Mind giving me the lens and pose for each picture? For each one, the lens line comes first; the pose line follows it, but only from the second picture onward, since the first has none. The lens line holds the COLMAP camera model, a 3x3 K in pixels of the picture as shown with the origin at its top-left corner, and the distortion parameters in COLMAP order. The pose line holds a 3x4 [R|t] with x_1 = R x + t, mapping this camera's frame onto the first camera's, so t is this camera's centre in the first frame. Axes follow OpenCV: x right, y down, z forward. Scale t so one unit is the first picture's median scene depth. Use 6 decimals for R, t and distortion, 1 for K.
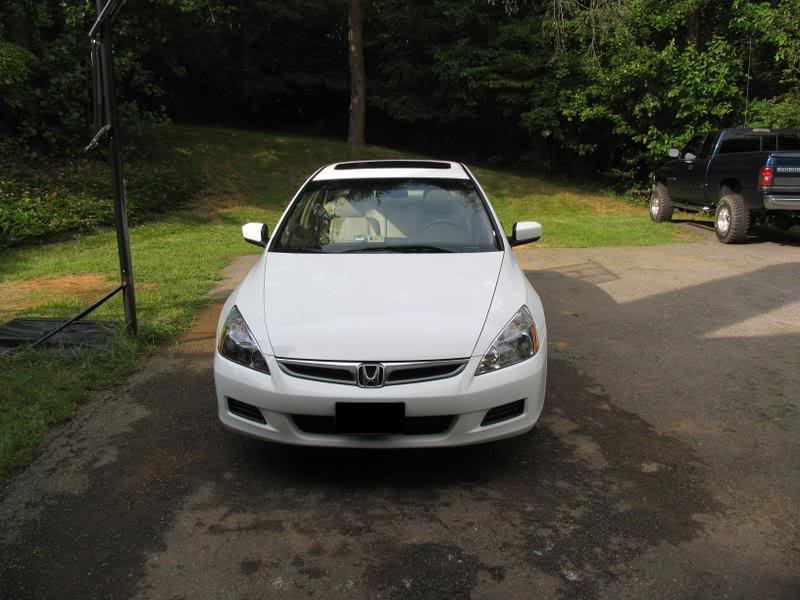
lens RADIAL K [[682.2, 0, 400.0], [0, 682.2, 300.0], [0, 0, 1]] dist [-0.180014, 0.168703]
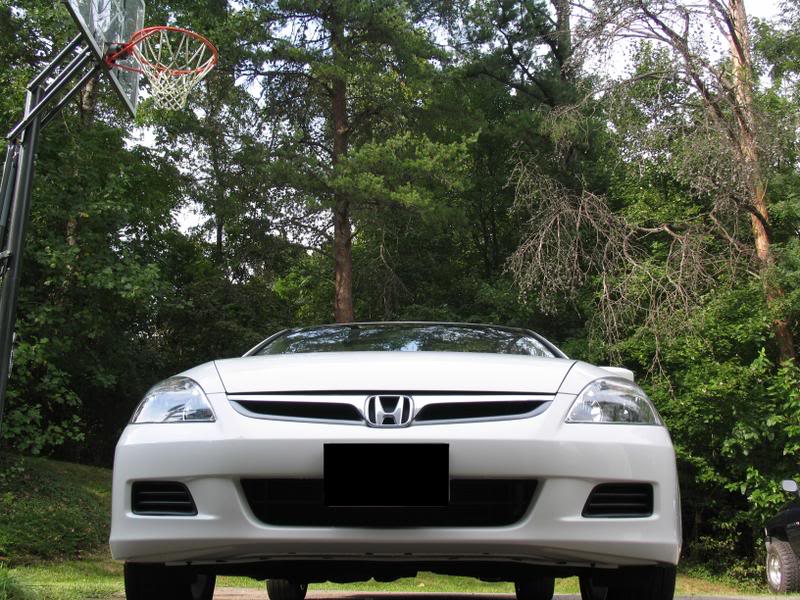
lens RADIAL K [[926.5, 0, 400.0], [0, 926.5, 300.0], [0, 0, 1]] dist [-0.108306, 0.235563]
pose [[0.999800, 0.019806, 0.002880, -0.007449], [-0.015776, 0.868402, -0.495609, 0.083375], [-0.012317, 0.495465, 0.868541, 0.052174]]
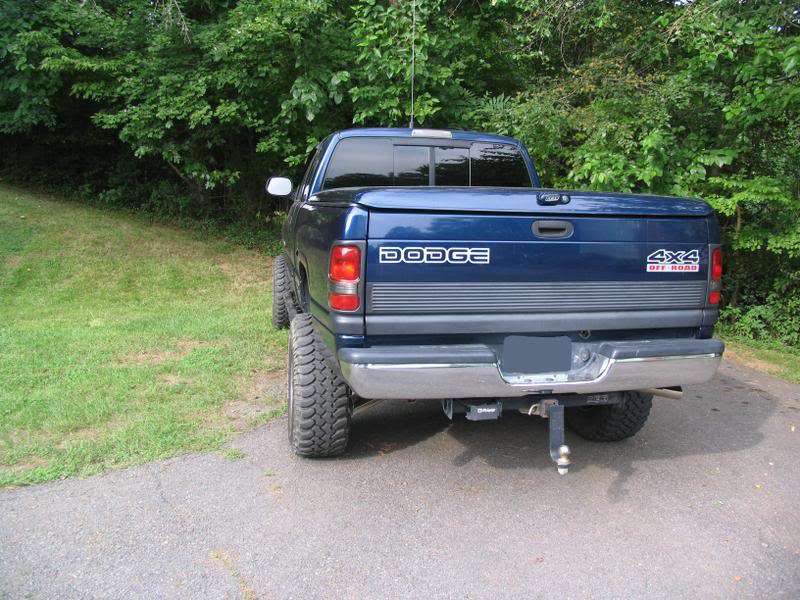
lens RADIAL K [[682.2, 0, 400.0], [0, 682.2, 300.0], [0, 0, 1]] dist [-0.180014, 0.168703]
pose [[0.968991, -0.014895, 0.246646, 0.330797], [0.025245, 0.998926, -0.038854, -0.108968], [-0.245802, 0.043876, 0.968326, 0.466172]]
